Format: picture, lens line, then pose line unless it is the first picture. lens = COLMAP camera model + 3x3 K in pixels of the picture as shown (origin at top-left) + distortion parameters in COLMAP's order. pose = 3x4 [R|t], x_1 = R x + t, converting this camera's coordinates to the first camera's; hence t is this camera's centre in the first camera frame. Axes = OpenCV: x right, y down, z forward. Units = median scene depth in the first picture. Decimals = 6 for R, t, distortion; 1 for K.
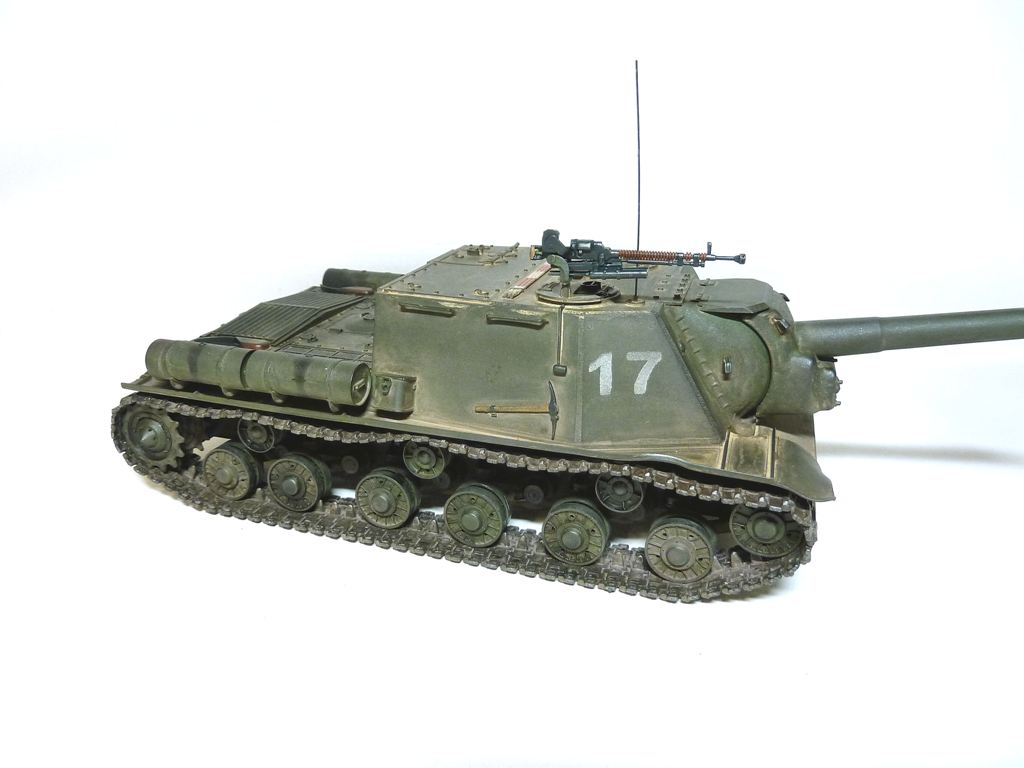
lens RADIAL K [[750.9, 0, 512.0], [0, 750.9, 384.0], [0, 0, 1]] dist [-0.044456, 0.000193]
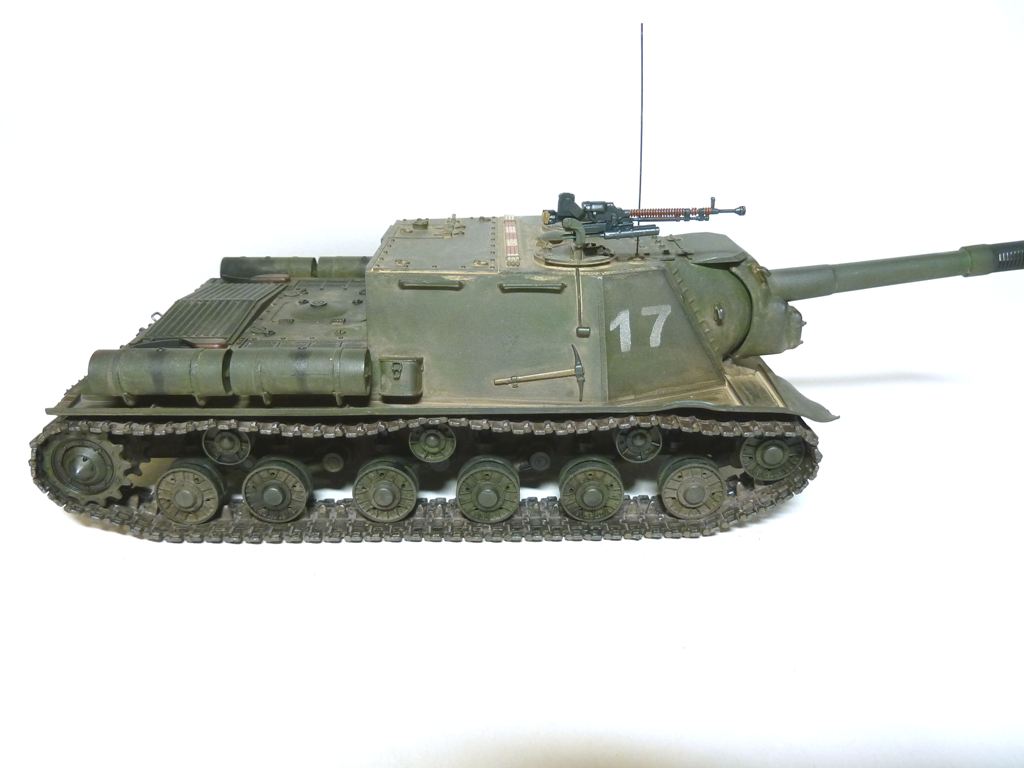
lens RADIAL K [[750.9, 0, 512.0], [0, 750.9, 384.0], [0, 0, 1]] dist [-0.044456, 0.000193]
pose [[0.944860, -0.125901, 0.302306, -0.317212], [0.117520, 0.992012, 0.045832, -0.005958], [-0.305661, -0.007778, 0.952109, 0.059661]]
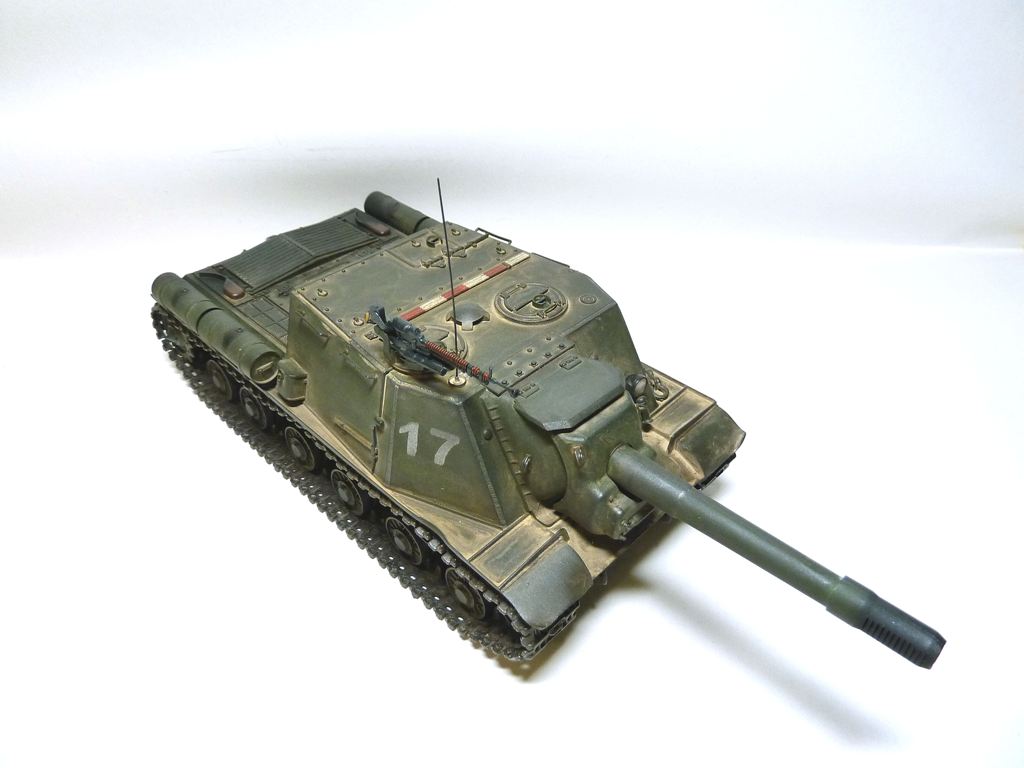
lens RADIAL K [[750.9, 0, 512.0], [0, 750.9, 384.0], [0, 0, 1]] dist [-0.044456, 0.000193]
pose [[0.902946, 0.290103, -0.317063, 0.538480], [-0.180265, 0.925408, 0.333353, -0.444941], [0.390119, -0.243845, 0.887889, 0.092081]]
